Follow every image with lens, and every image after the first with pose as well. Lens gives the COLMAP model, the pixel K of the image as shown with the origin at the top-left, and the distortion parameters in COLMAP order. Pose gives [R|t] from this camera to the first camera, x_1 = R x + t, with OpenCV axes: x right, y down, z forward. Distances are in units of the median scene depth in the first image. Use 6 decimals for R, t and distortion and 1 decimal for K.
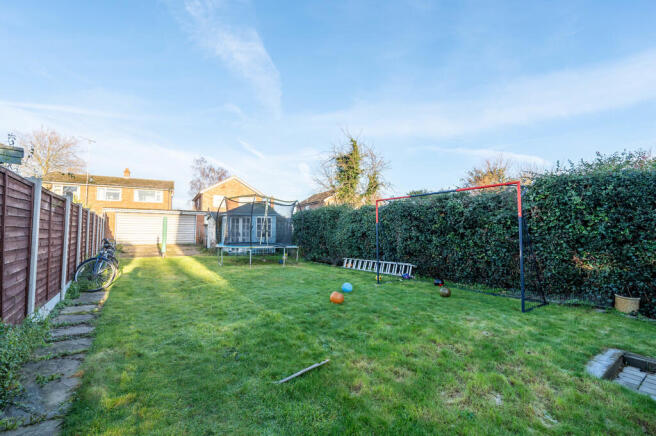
lens RADIAL K [[293.3, 0, 328.0], [0, 293.3, 218.0], [0, 0, 1]] dist [0.028938, 0.000028]
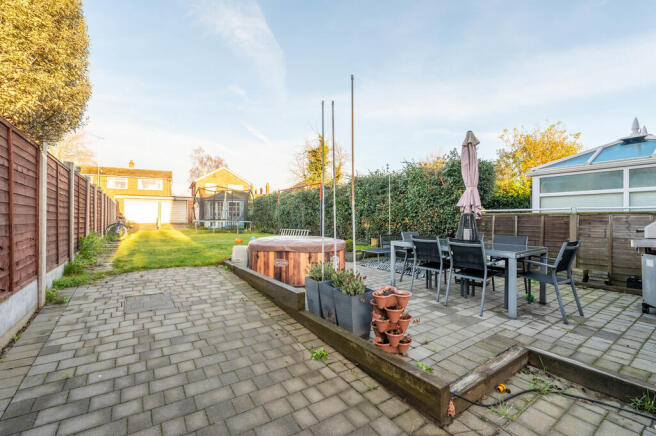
lens RADIAL K [[293.3, 0, 328.0], [0, 293.3, 218.0], [0, 0, 1]] dist [0.028938, 0.000028]
pose [[0.999878, -0.002228, -0.015452, 0.130677], [0.002988, 0.998778, 0.049331, 0.003647], [0.015323, -0.049371, 0.998663, -0.189817]]
